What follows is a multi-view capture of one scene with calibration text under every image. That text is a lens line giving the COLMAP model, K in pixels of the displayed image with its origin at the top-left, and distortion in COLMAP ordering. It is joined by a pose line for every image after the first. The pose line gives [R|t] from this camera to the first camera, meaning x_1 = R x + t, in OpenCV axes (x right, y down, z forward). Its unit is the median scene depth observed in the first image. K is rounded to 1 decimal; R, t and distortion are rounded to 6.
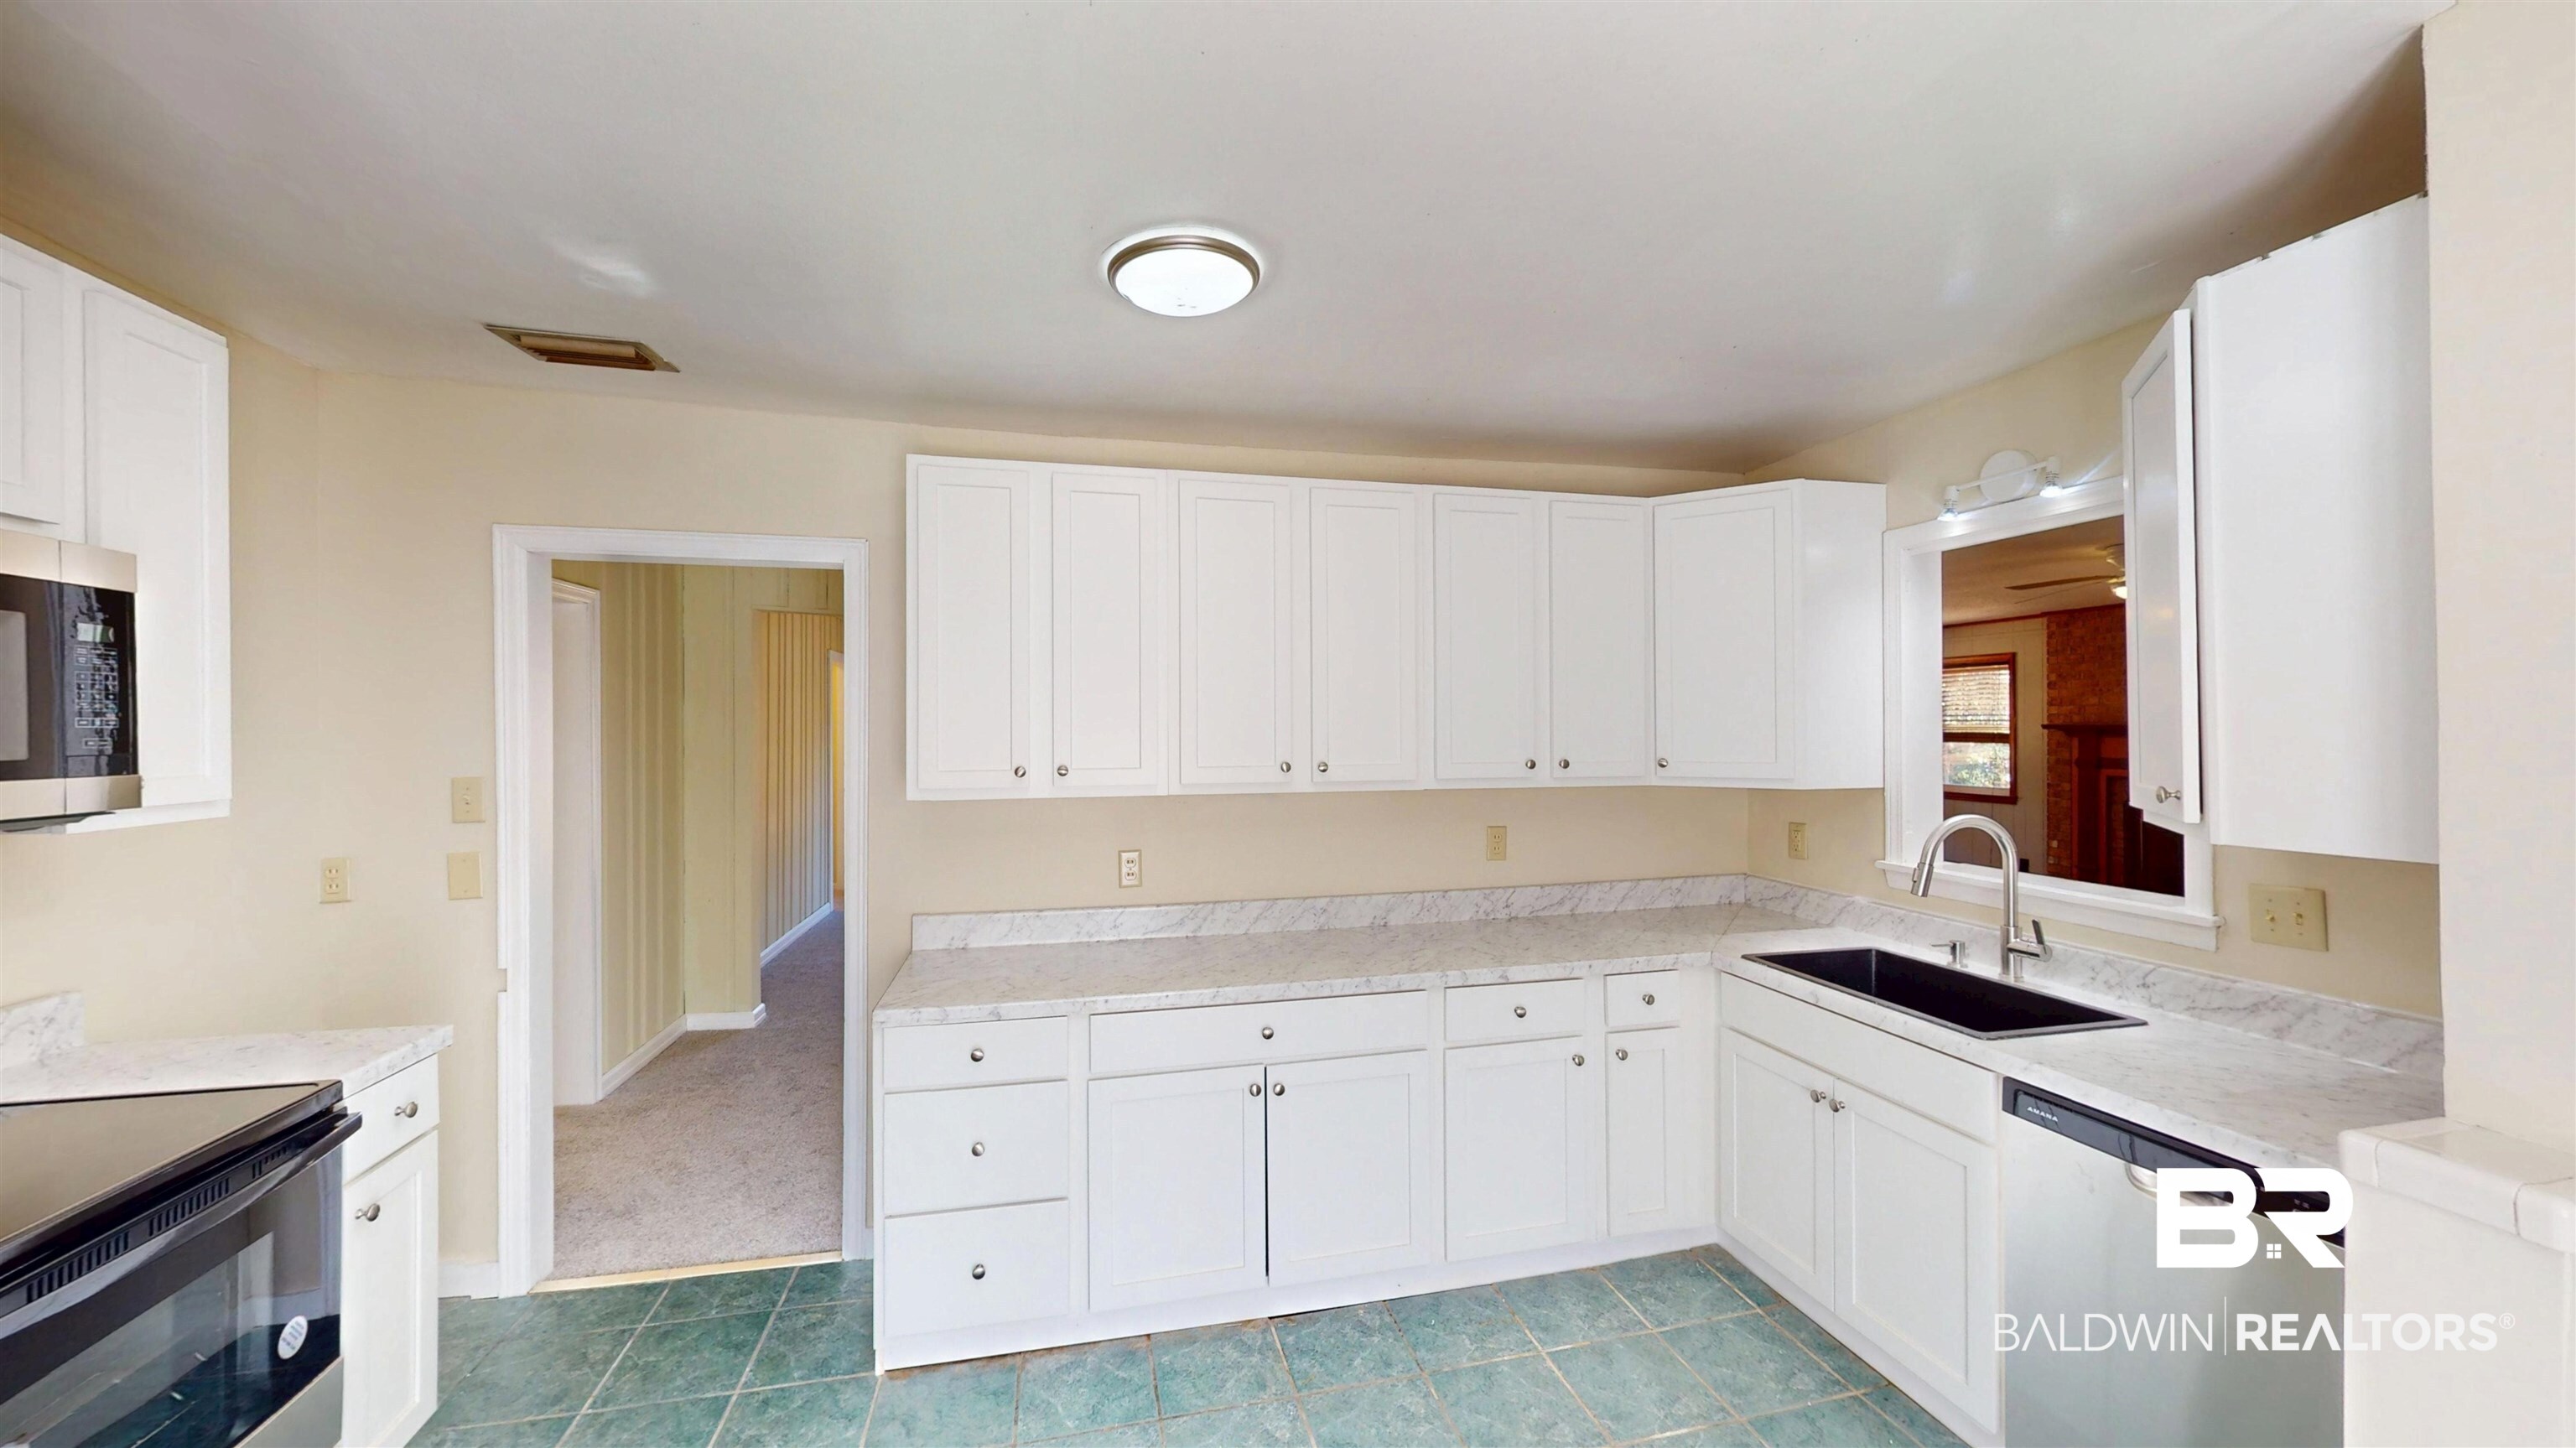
lens RADIAL K [[944.7, 0, 1289.5], [0, 944.7, 728.5], [0, 0, 1]] dist [-0.000377, -0.000154]
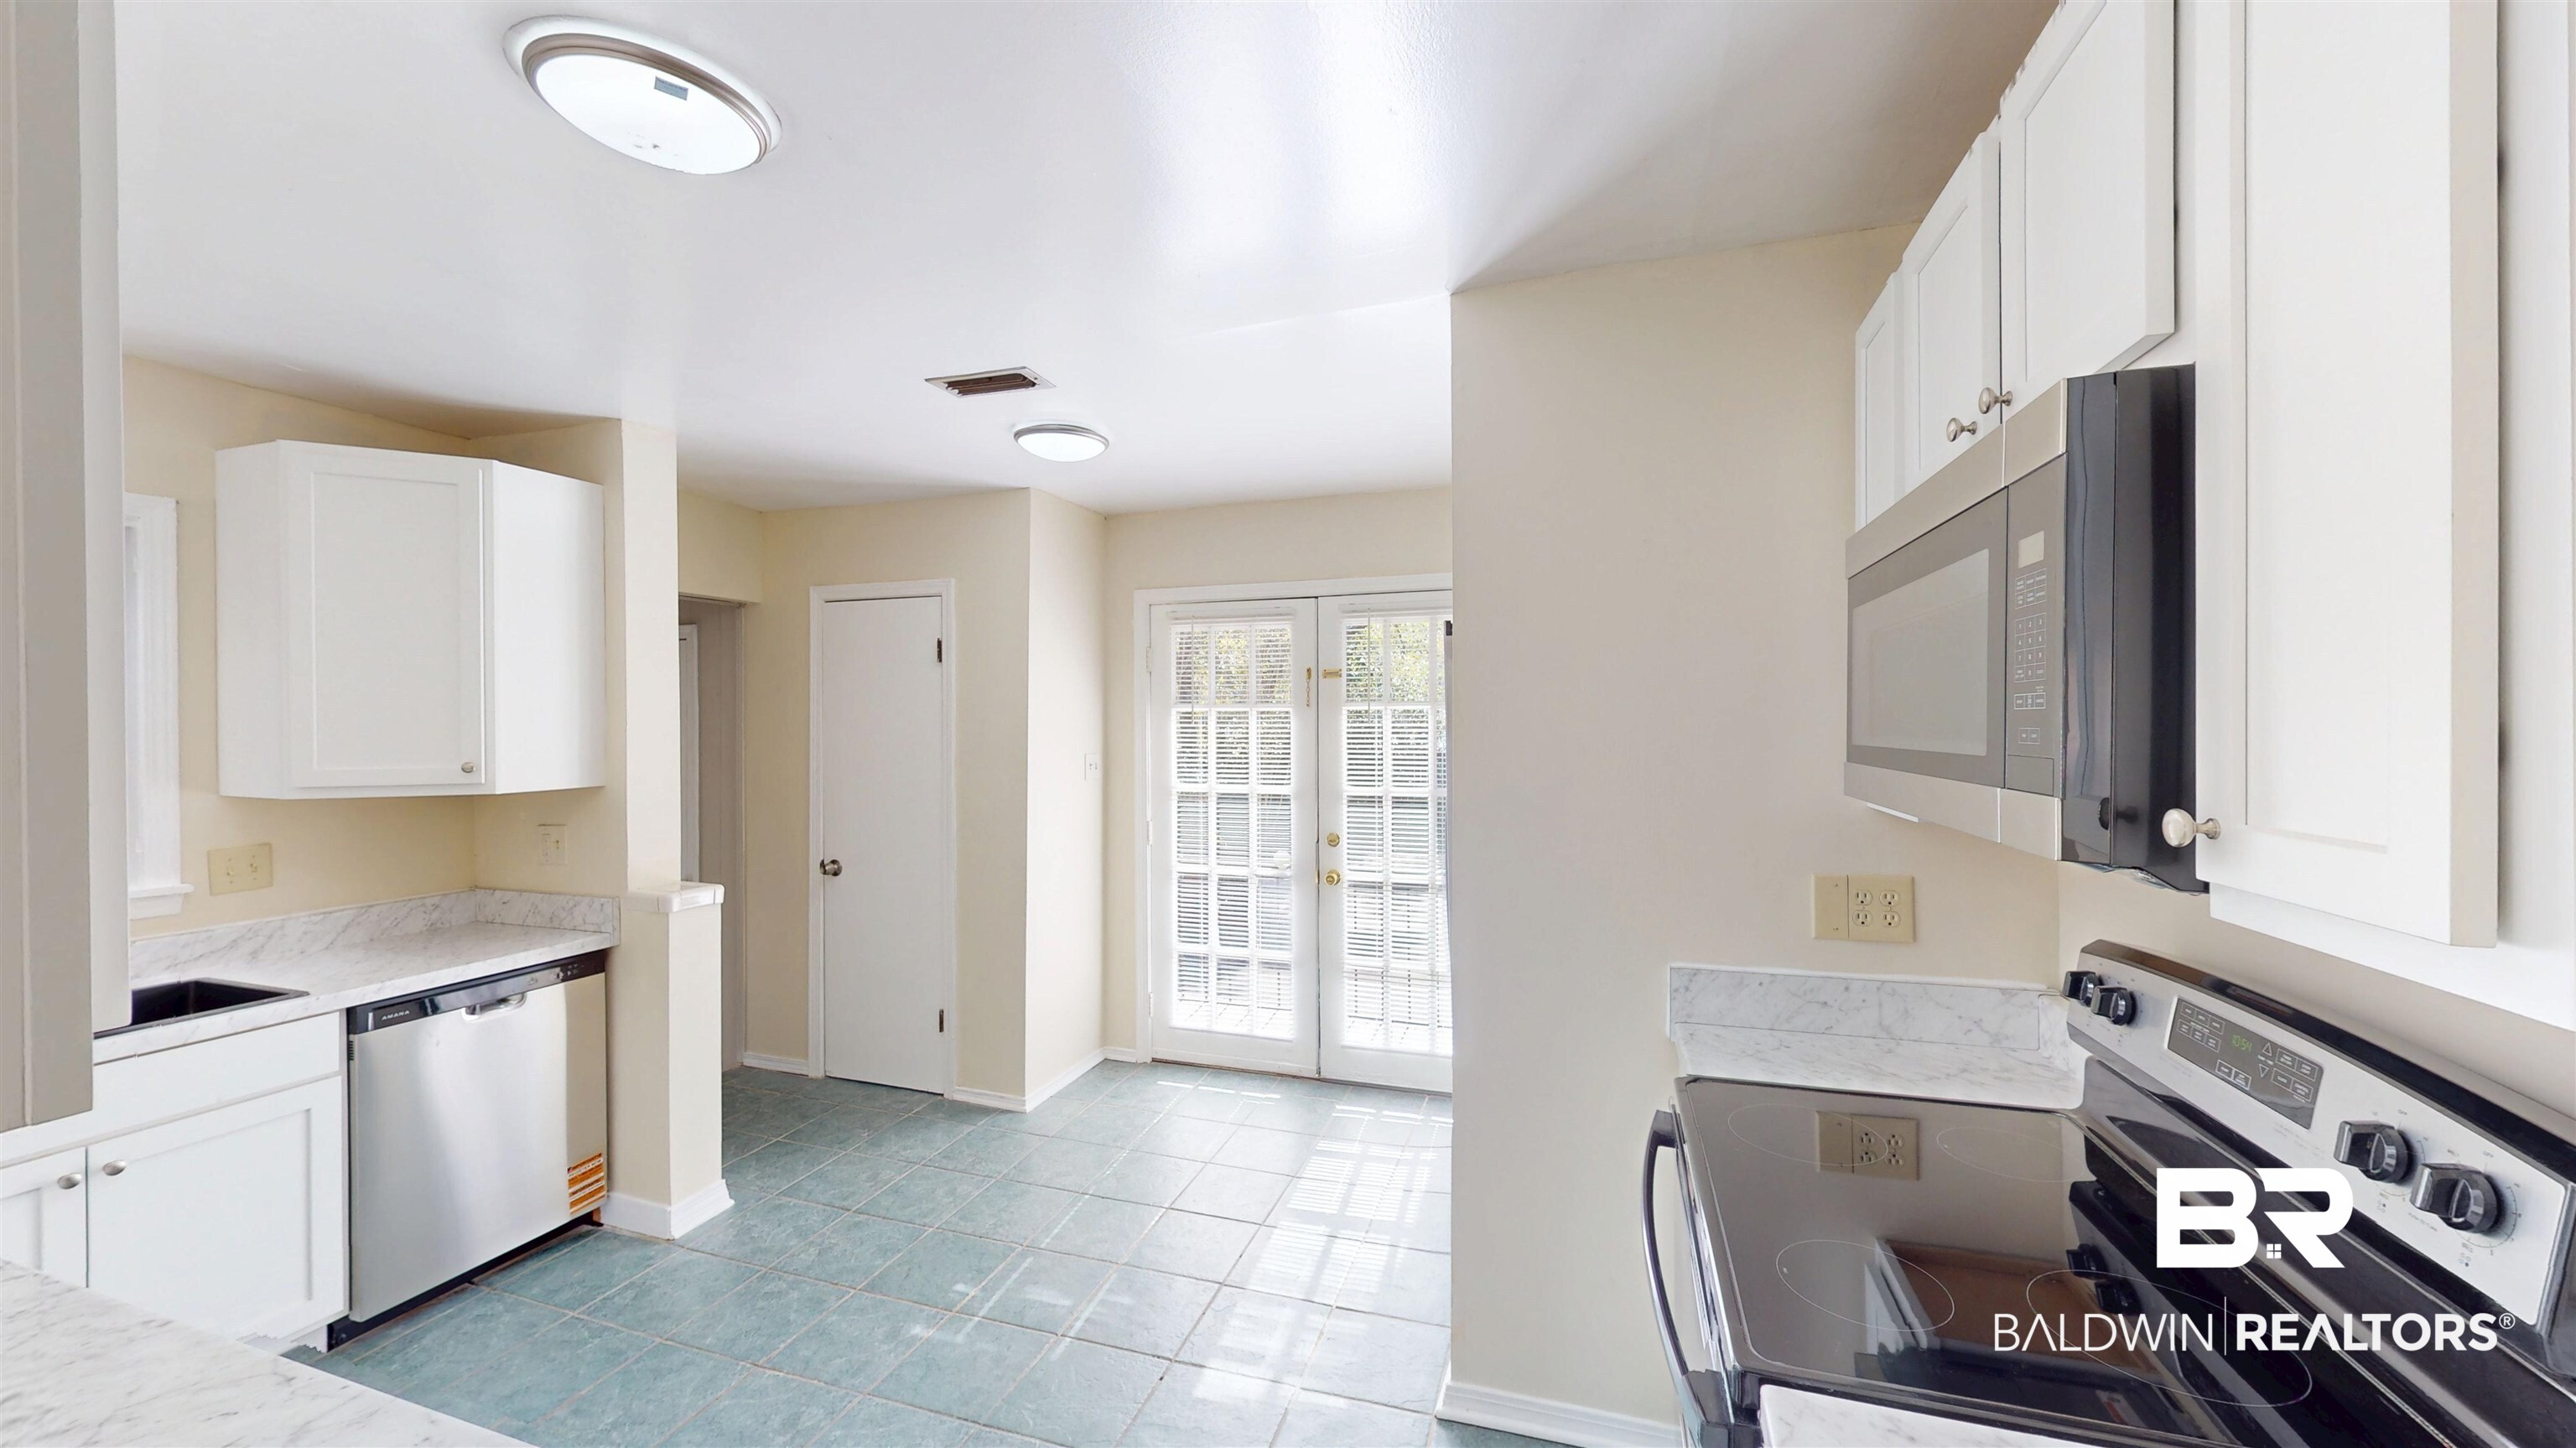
lens RADIAL K [[944.7, 0, 1289.5], [0, 944.7, 728.5], [0, 0, 1]] dist [-0.000377, -0.000154]
pose [[-0.857520, 0.005201, 0.514425, -0.932305], [0.004866, 0.999986, -0.001999, 0.009993], [-0.514428, 0.000789, -0.857533, 1.420475]]
